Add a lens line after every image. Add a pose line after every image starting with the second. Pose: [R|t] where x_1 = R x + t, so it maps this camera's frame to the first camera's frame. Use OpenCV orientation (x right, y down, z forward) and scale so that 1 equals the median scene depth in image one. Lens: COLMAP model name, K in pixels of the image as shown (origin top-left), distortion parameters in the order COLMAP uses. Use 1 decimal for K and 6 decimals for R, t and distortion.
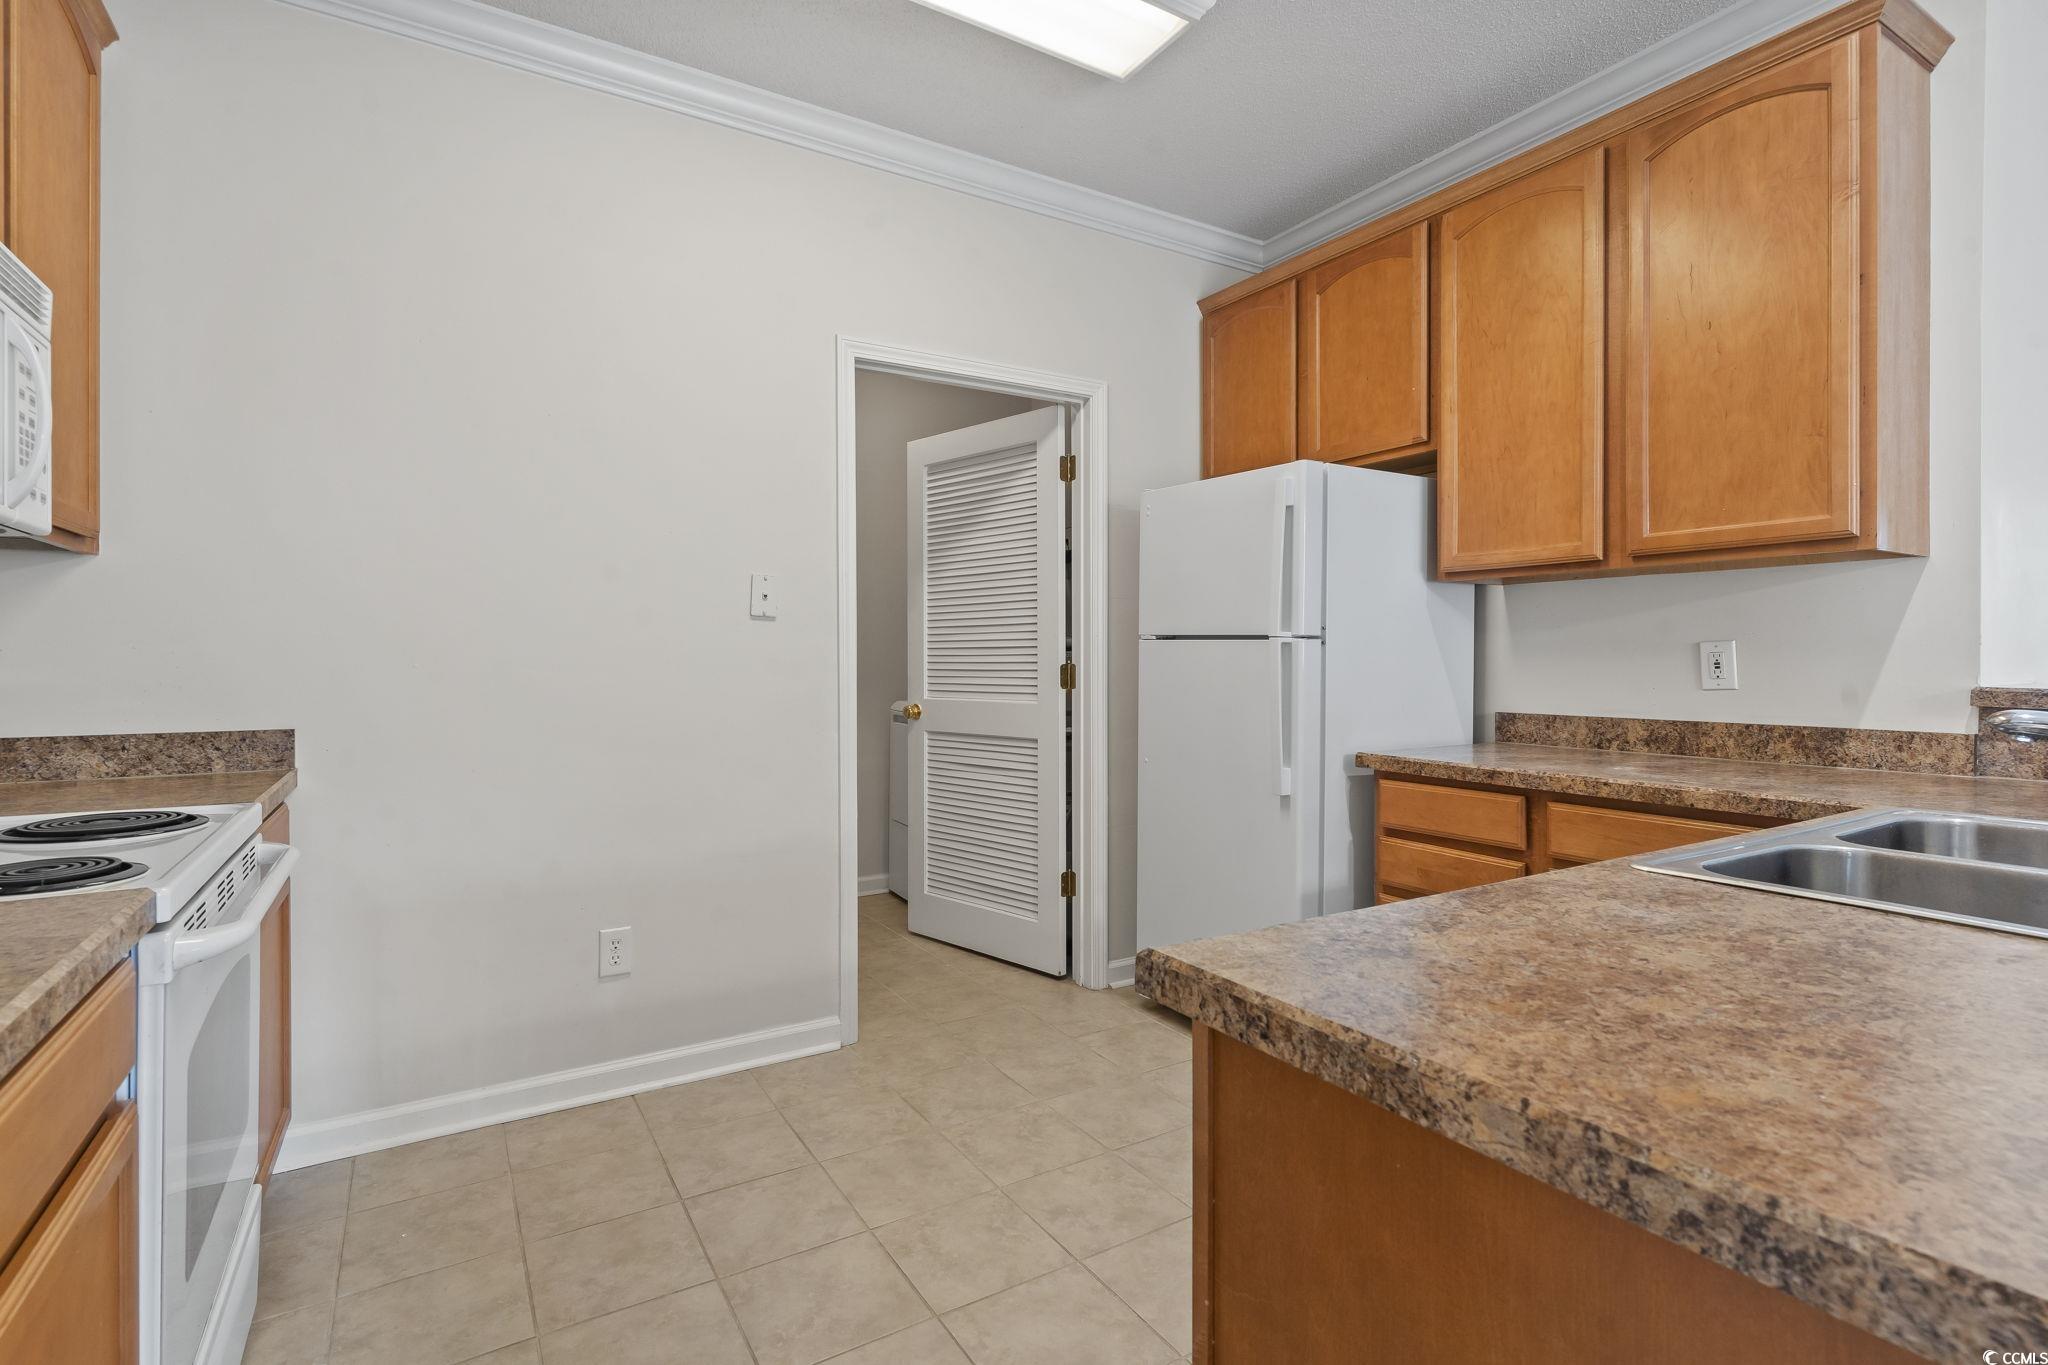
lens RADIAL K [[969.6, 0, 1028.0], [0, 969.6, 675.9], [0, 0, 1]] dist [0.000831, 0.000227]
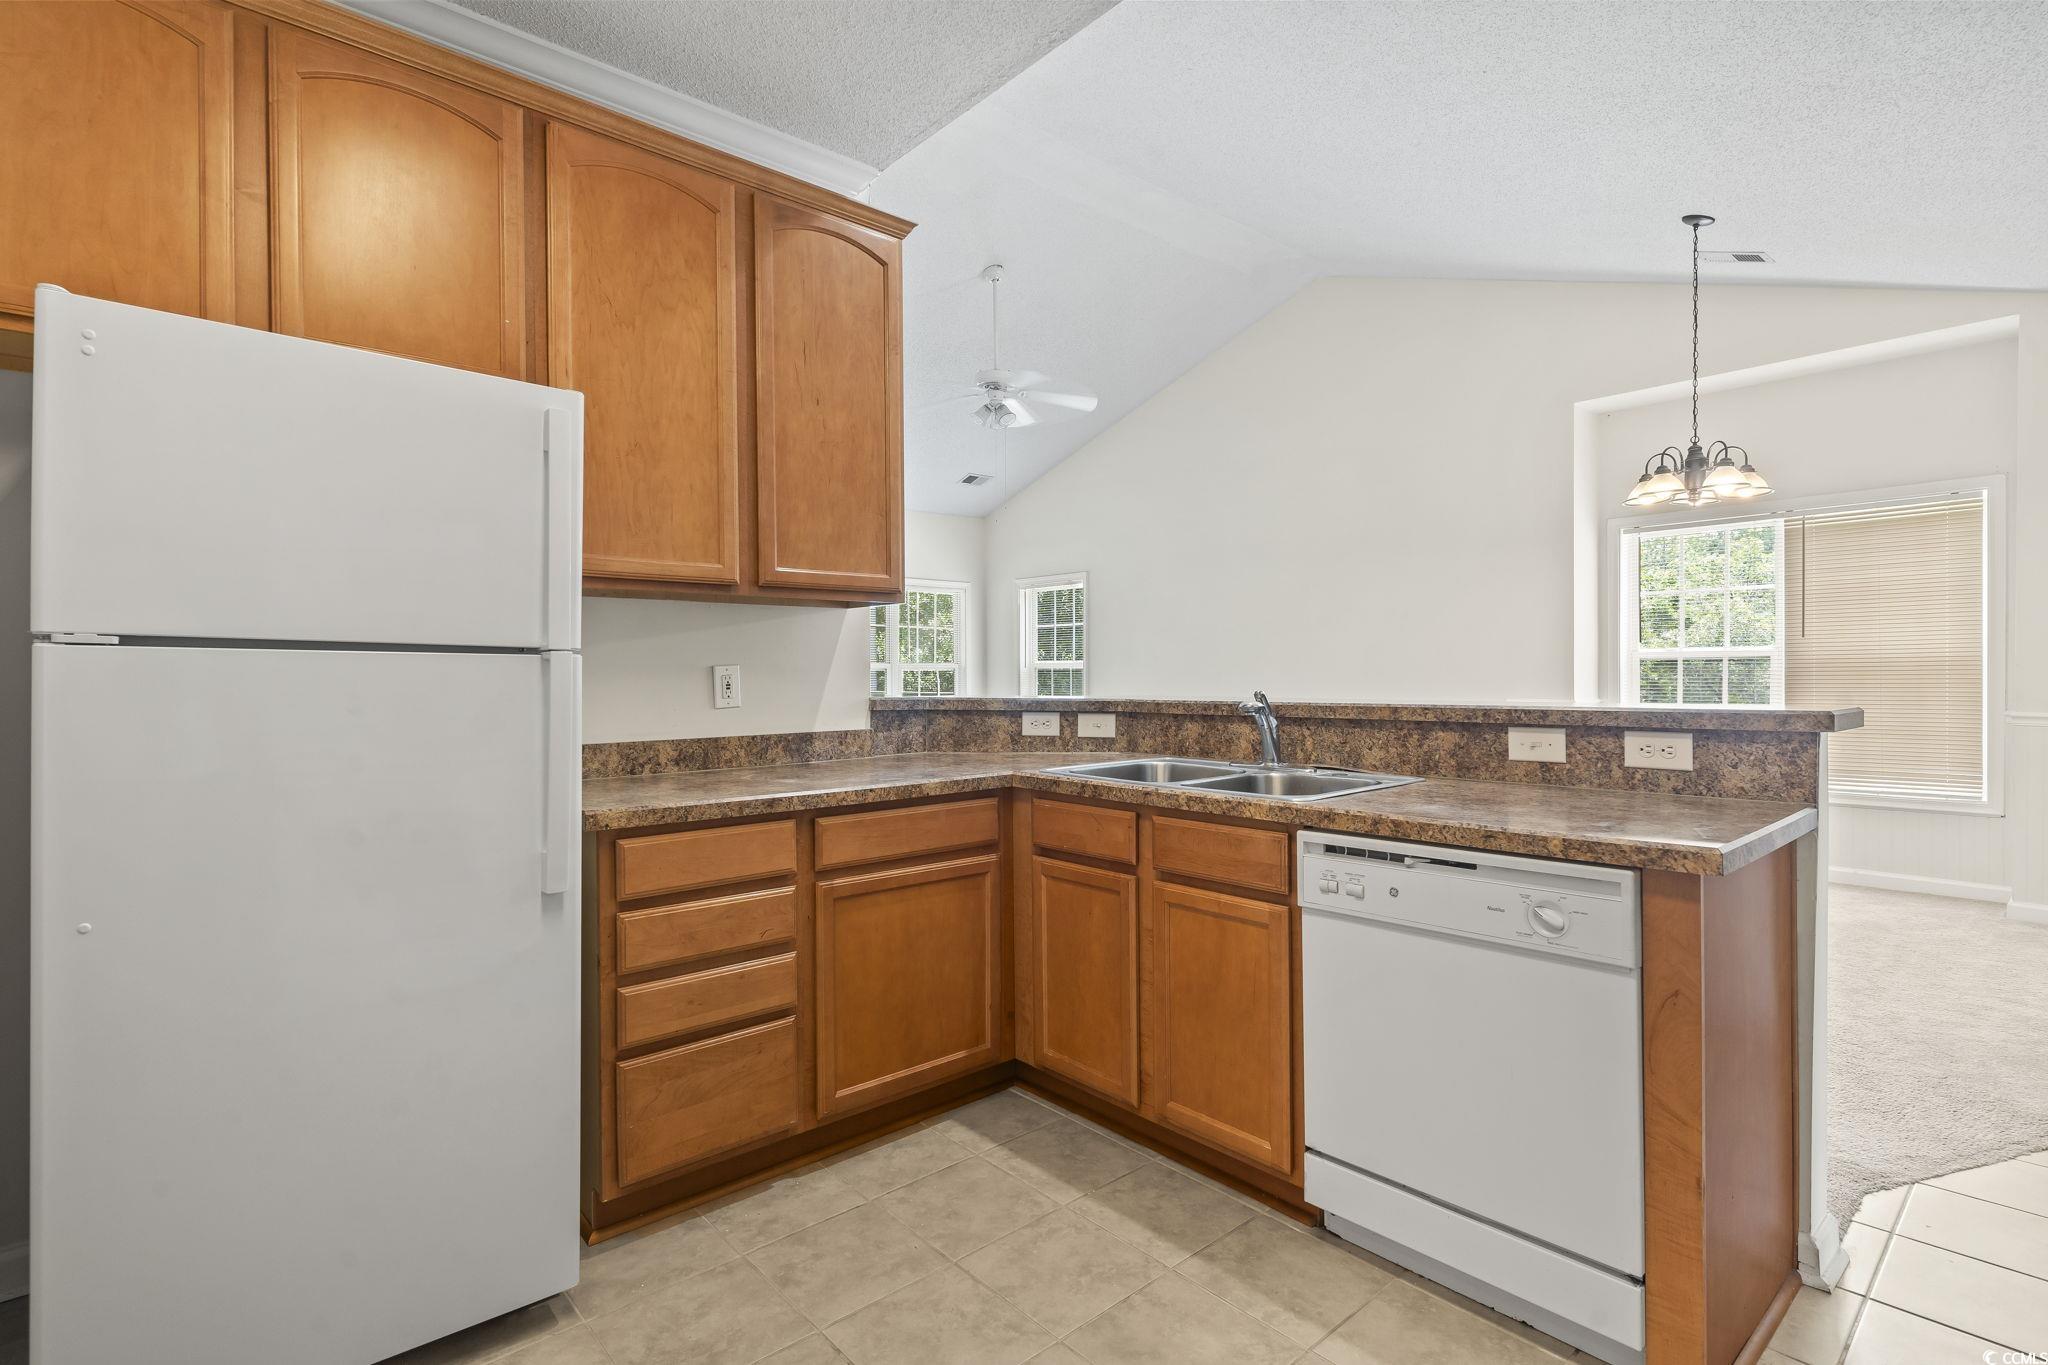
lens RADIAL K [[953.7, 0, 1019.2], [0, 953.7, 686.7], [0, 0, 1]] dist [0.002835, 0.000738]
pose [[-0.155623, -0.010788, 0.987758, -0.466244], [0.025737, 0.999557, 0.014972, -0.019353], [-0.987481, 0.027752, -0.155276, 0.873338]]
